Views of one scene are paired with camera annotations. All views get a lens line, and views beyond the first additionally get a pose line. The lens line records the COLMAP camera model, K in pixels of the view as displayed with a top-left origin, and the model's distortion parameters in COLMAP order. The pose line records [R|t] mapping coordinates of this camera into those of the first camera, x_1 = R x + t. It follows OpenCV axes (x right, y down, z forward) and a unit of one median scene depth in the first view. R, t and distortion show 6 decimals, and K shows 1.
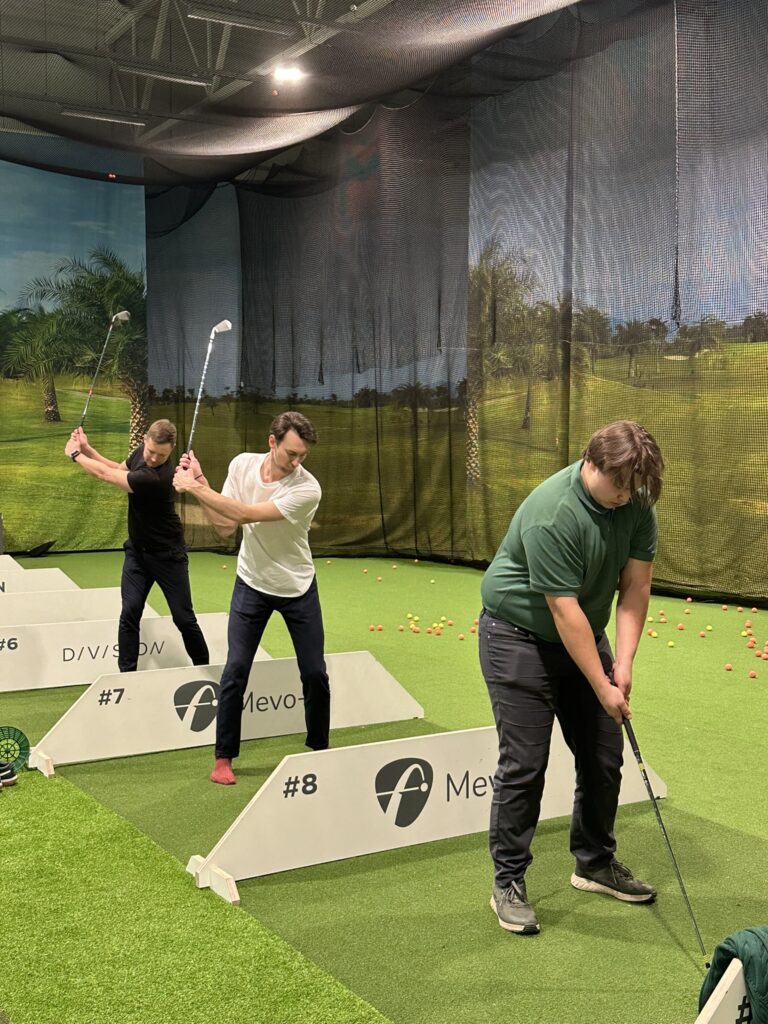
lens RADIAL K [[1268.4, 0, 388.7], [0, 1268.4, 497.3], [0, 0, 1]] dist [0.096470, 0.000000]
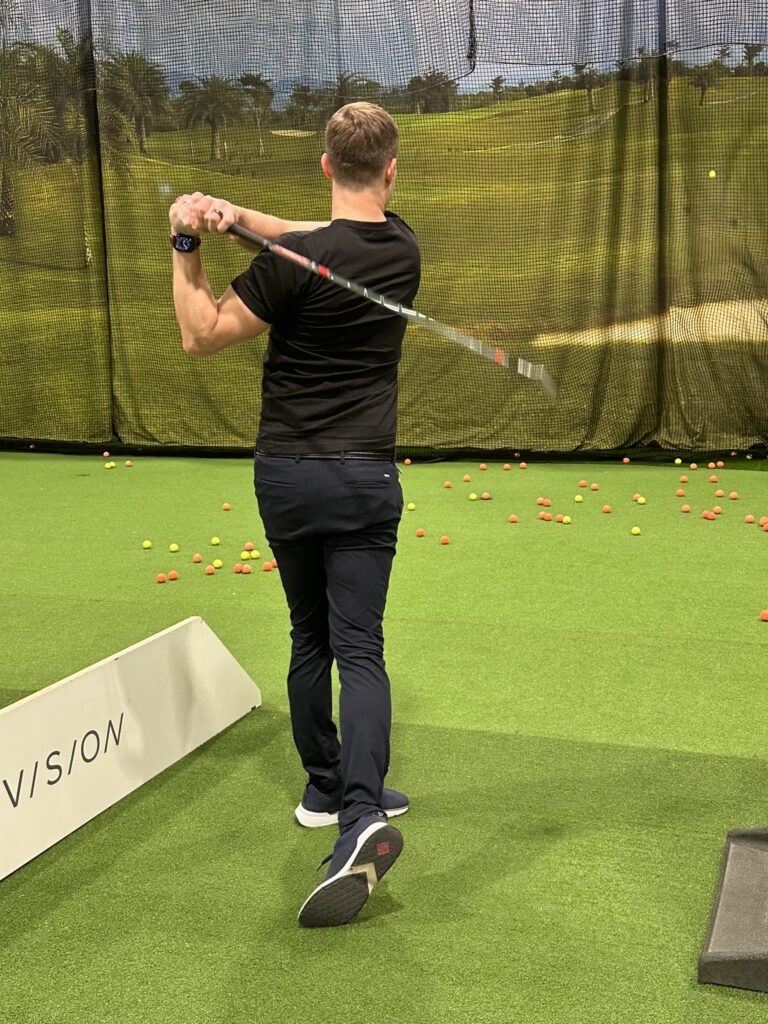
lens RADIAL K [[1268.4, 0, 382.2], [0, 1268.4, 515.0], [0, 0, 1]] dist [0.096470, 0.000000]
pose [[0.778921, -0.136017, 0.612194, -0.251361], [0.047547, 0.986195, 0.158616, -0.008698], [-0.625317, -0.094441, 0.774635, 0.448229]]
